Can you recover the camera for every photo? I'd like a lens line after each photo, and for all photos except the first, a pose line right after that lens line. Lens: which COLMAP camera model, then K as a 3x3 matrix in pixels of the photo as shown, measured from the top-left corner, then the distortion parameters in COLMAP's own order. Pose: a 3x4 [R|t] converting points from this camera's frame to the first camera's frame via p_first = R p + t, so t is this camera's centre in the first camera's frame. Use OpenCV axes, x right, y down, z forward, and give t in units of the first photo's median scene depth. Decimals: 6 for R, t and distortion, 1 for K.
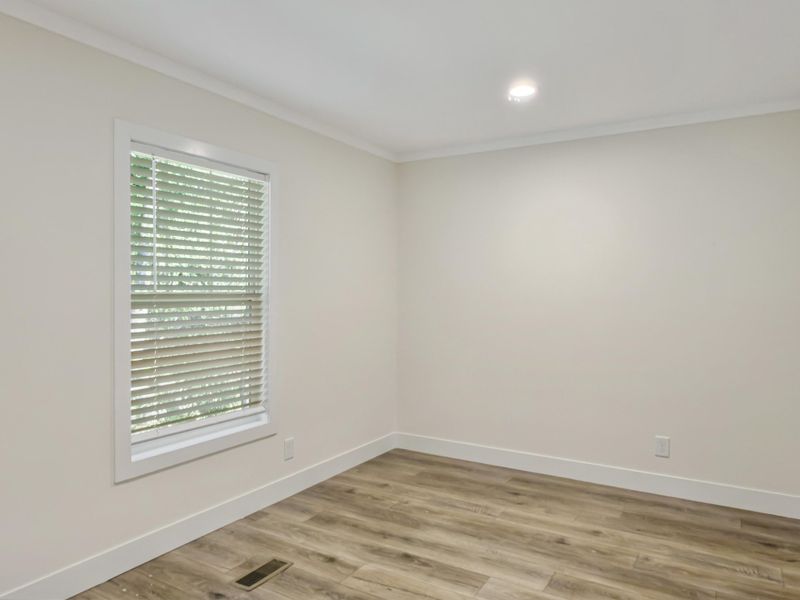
lens RADIAL K [[542.7, 0, 416.4], [0, 542.7, 282.6], [0, 0, 1]] dist [0.005431, 0.002766]
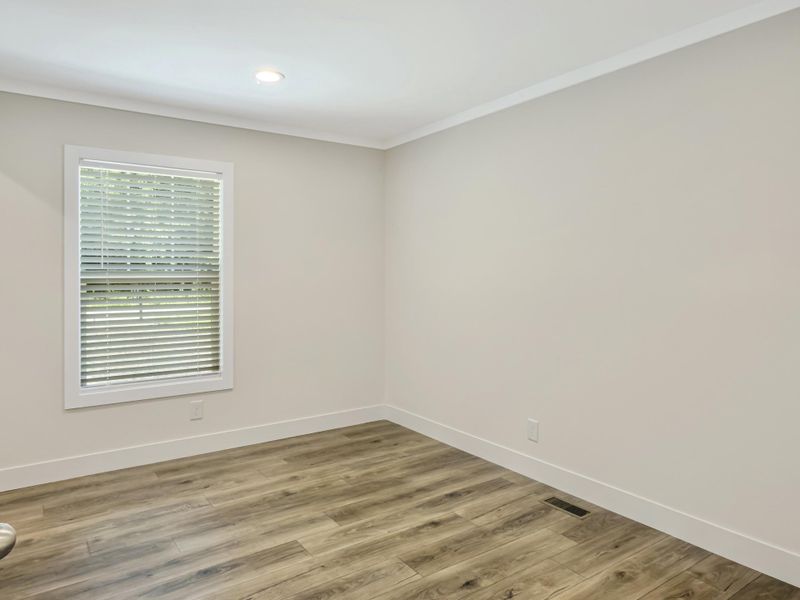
lens RADIAL K [[527.3, 0, 405.3], [0, 527.3, 302.0], [0, 0, 1]] dist [0.006432, 0.001722]
pose [[0.419896, -0.055375, 0.905882, -0.548436], [-0.016906, 0.997486, 0.068811, 0.005168], [-0.907415, -0.044208, 0.417904, 0.323949]]
